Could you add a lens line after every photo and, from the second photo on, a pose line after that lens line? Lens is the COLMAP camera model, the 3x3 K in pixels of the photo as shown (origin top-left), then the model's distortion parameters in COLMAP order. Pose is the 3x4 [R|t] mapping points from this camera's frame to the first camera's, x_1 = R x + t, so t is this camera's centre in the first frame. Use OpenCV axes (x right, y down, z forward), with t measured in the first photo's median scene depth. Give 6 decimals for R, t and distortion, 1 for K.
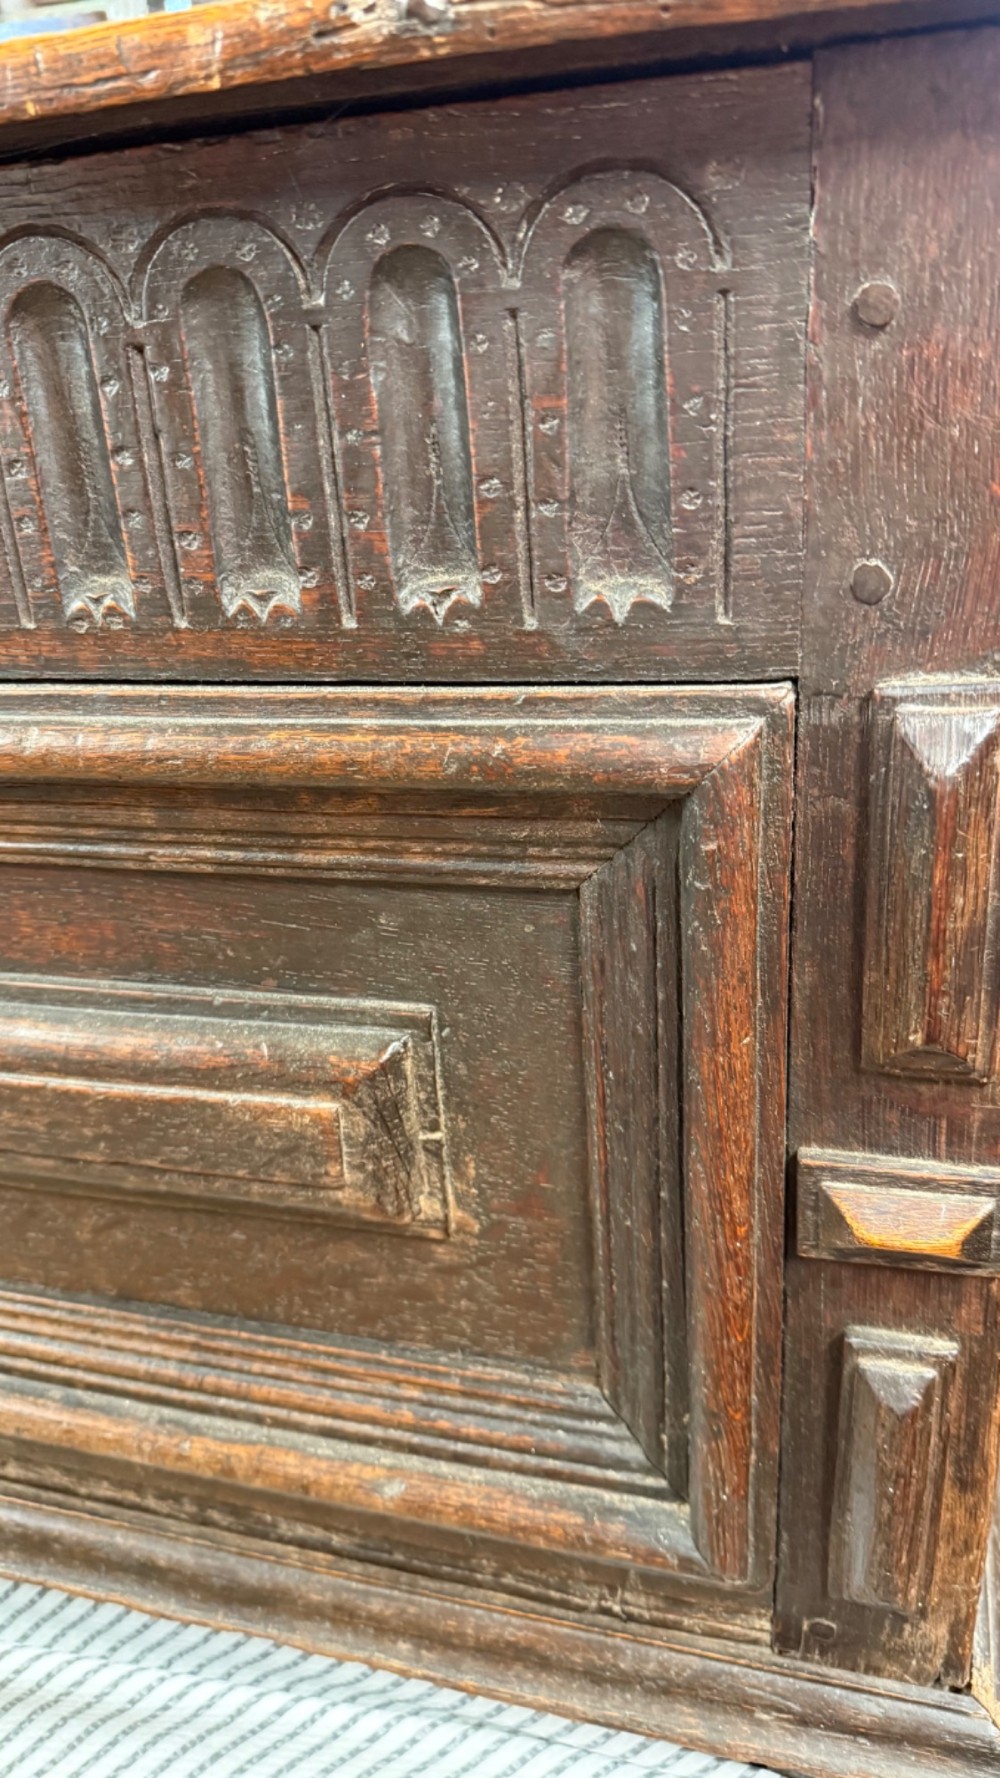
lens RADIAL K [[1351.7, 0, 525.0], [0, 1351.7, 927.4], [0, 0, 1]] dist [0.132759, -0.304798]
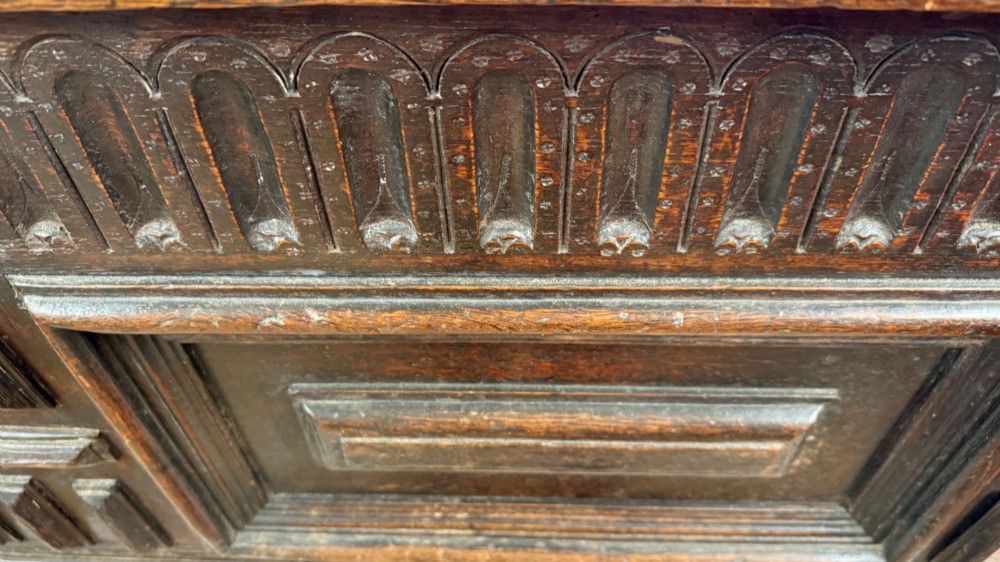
lens RADIAL K [[760.2, 0, 498.8], [0, 760.2, 306.1], [0, 0, 1]] dist [0.132759, -0.304798]
pose [[0.963304, -0.164000, 0.212485, -0.745862], [0.052845, 0.892018, 0.448901, -0.555033], [-0.263160, -0.421199, 0.867951, 0.311712]]
